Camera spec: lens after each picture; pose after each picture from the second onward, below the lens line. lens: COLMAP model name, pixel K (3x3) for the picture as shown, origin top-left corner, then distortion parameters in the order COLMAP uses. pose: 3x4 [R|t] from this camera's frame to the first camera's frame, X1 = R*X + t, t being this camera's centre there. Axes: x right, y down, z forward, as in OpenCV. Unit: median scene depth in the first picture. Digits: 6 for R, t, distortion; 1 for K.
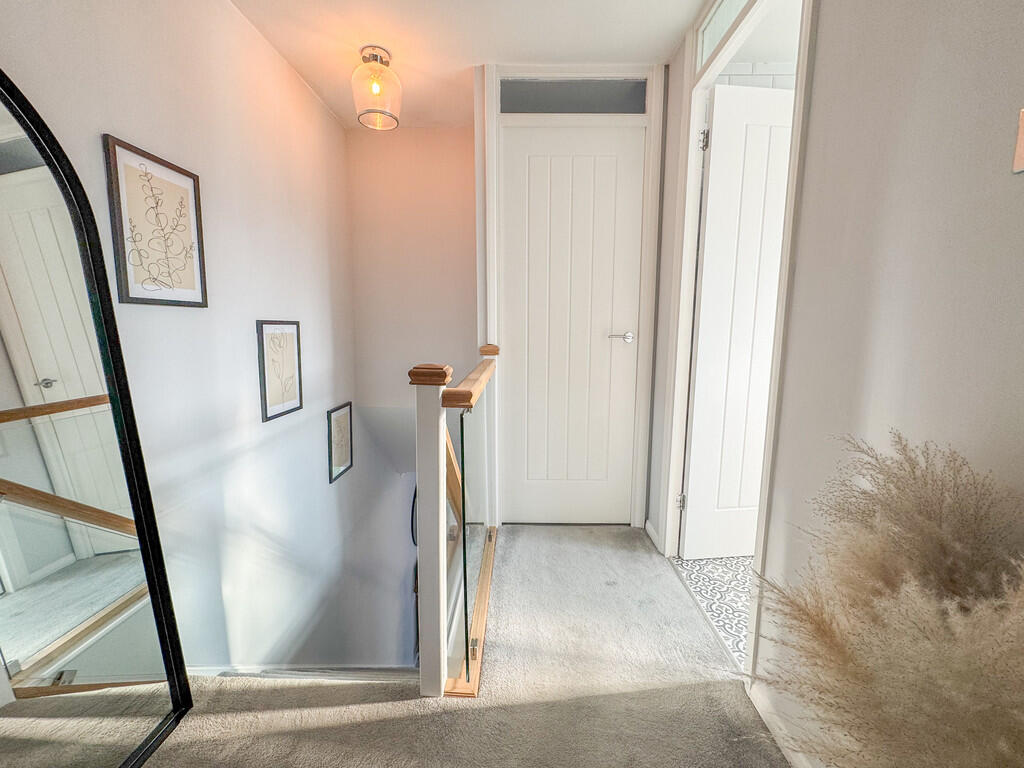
lens RADIAL K [[421.9, 0, 515.4], [0, 421.9, 381.5], [0, 0, 1]] dist [-0.003077, 0.000365]
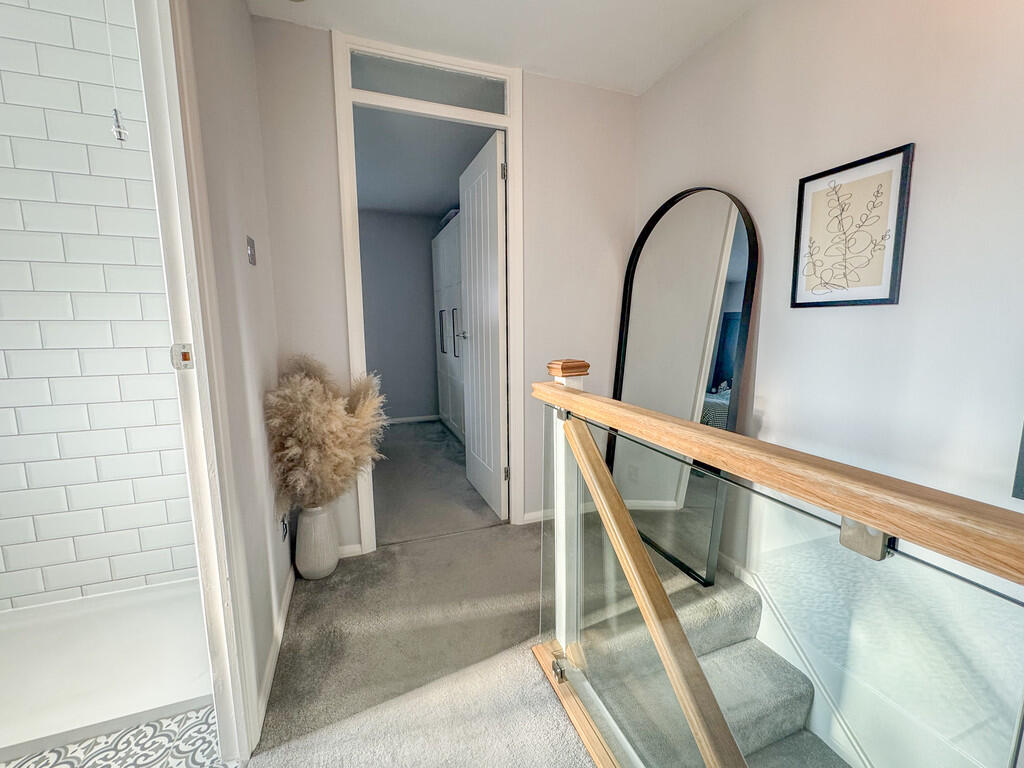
lens RADIAL K [[421.9, 0, 512.5], [0, 421.9, 381.1], [0, 0, 1]] dist [-0.003077, 0.000365]
pose [[-0.932161, 0.050498, -0.358505, 0.311650], [-0.044527, 0.966717, 0.251945, -0.230444], [0.359295, 0.250817, -0.898887, 1.711446]]
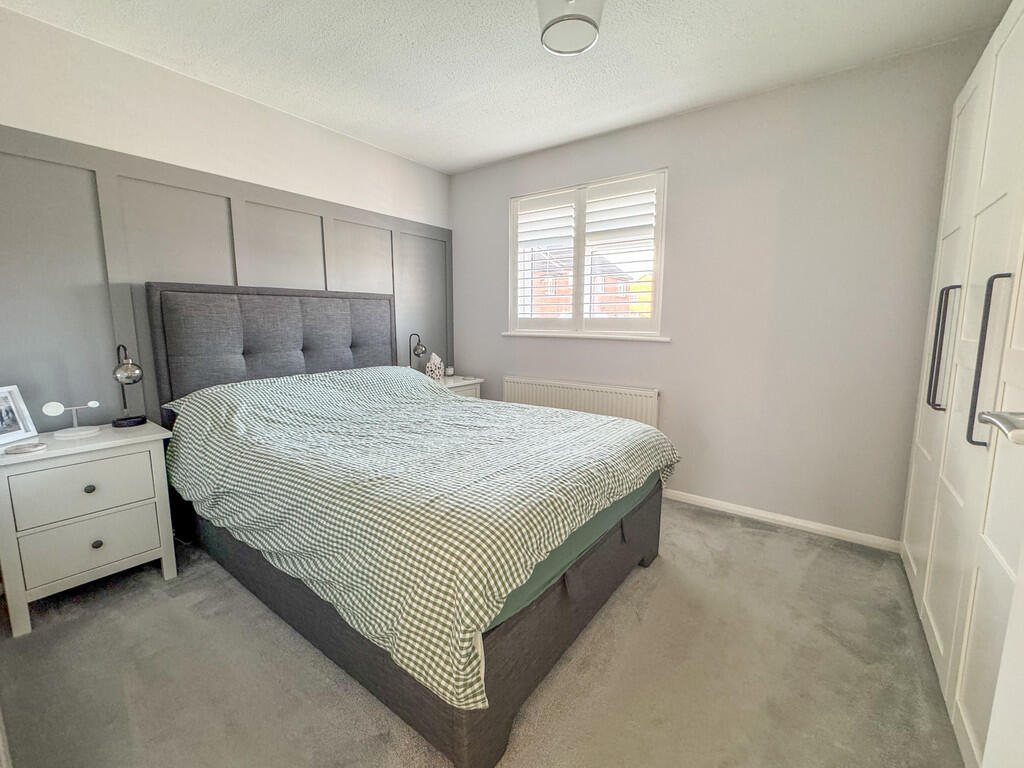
lens RADIAL K [[421.9, 0, 521.3], [0, 421.9, 381.6], [0, 0, 1]] dist [-0.003077, 0.000365]
pose [[-0.814606, -0.095339, 0.572125, 0.222873], [0.060342, 0.967115, 0.247078, -0.185263], [-0.576867, 0.235794, -0.782065, 1.357792]]
